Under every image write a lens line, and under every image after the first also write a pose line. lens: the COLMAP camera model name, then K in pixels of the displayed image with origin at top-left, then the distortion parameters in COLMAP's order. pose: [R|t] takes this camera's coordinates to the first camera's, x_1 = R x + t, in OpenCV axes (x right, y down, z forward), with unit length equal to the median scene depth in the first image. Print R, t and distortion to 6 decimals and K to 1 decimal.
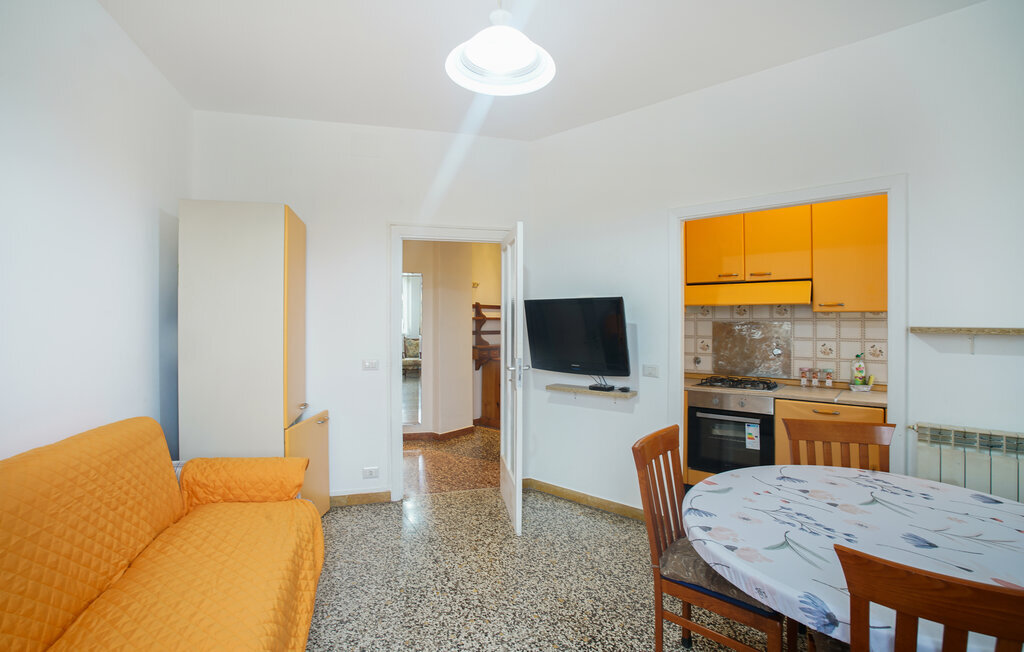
lens RADIAL K [[472.0, 0, 508.7], [0, 472.0, 323.0], [0, 0, 1]] dist [-0.048134, 0.017935]
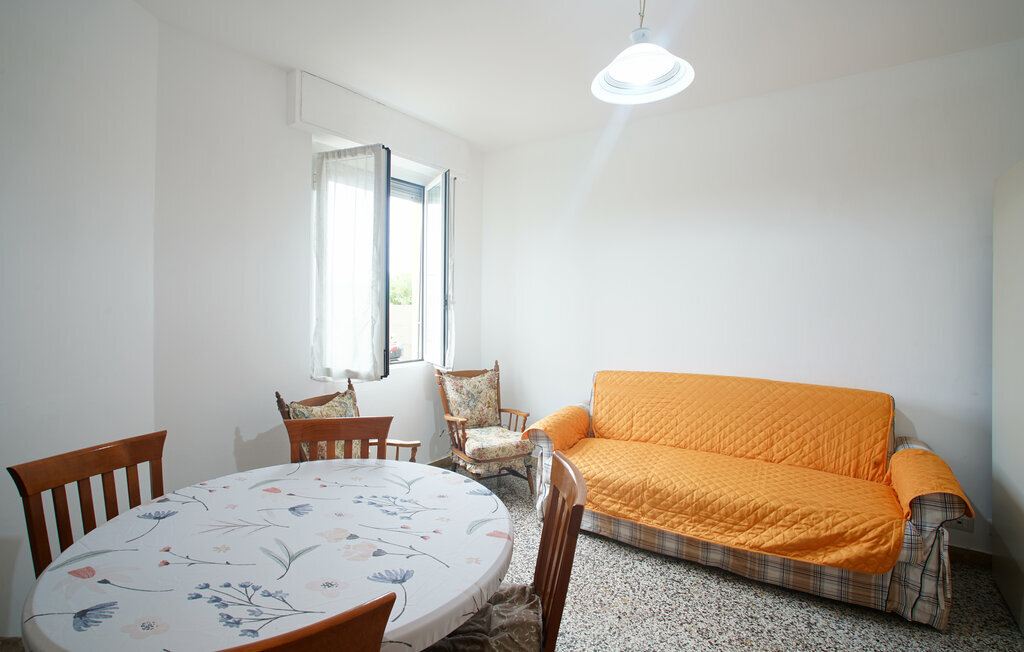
lens RADIAL K [[468.0, 0, 500.8], [0, 468.0, 311.6], [0, 0, 1]] dist [-0.047481, 0.014058]
pose [[-0.772006, -0.001646, -0.635613, 0.471170], [-0.012227, 0.999850, 0.012261, -0.008085], [0.635498, 0.017237, -0.771910, 0.826230]]
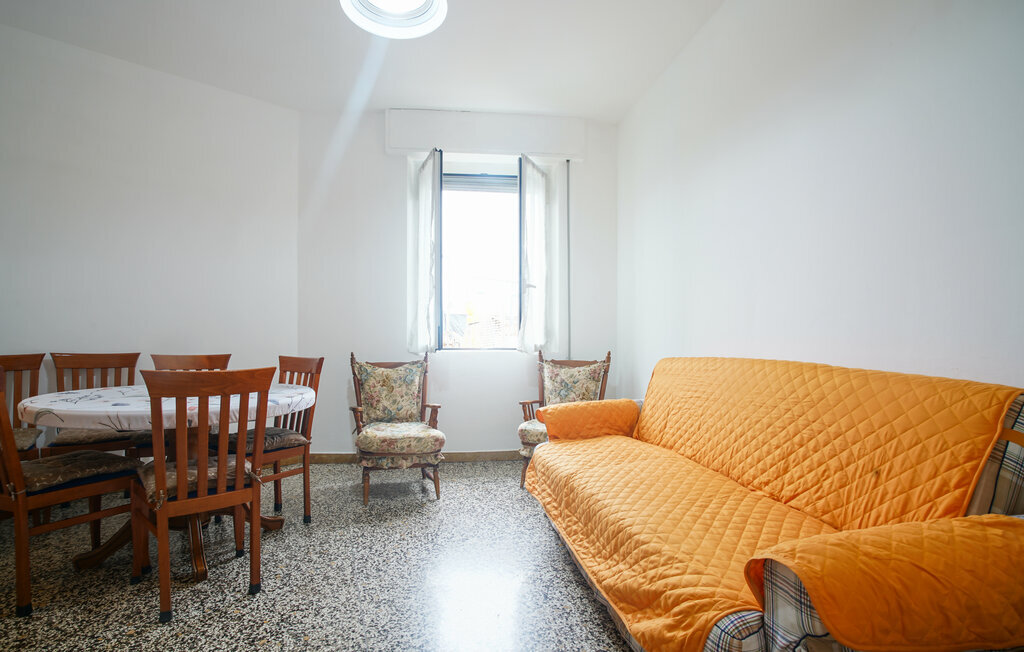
lens RADIAL K [[480.7, 0, 508.1], [0, 480.7, 360.8], [0, 0, 1]] dist [-0.047467, 0.000194]
pose [[-0.989997, -0.011513, 0.140618, -0.208331], [-0.004135, 0.998605, 0.052645, 0.095960], [-0.141028, 0.051537, -0.988663, 1.017029]]
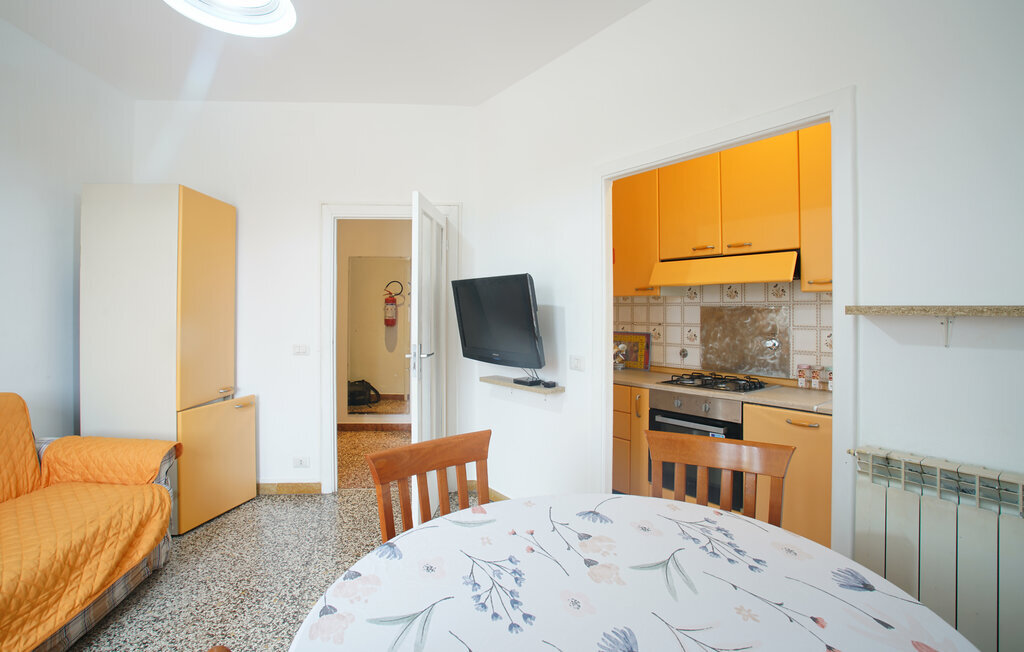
lens RADIAL K [[479.2, 0, 511.4], [0, 479.2, 312.2], [0, 0, 1]] dist [-0.051015, 0.019800]
pose [[0.979704, 0.003047, -0.200426, 0.336312], [-0.003836, 0.999986, -0.003550, 0.014324], [0.200413, 0.004247, 0.979702, 0.137916]]
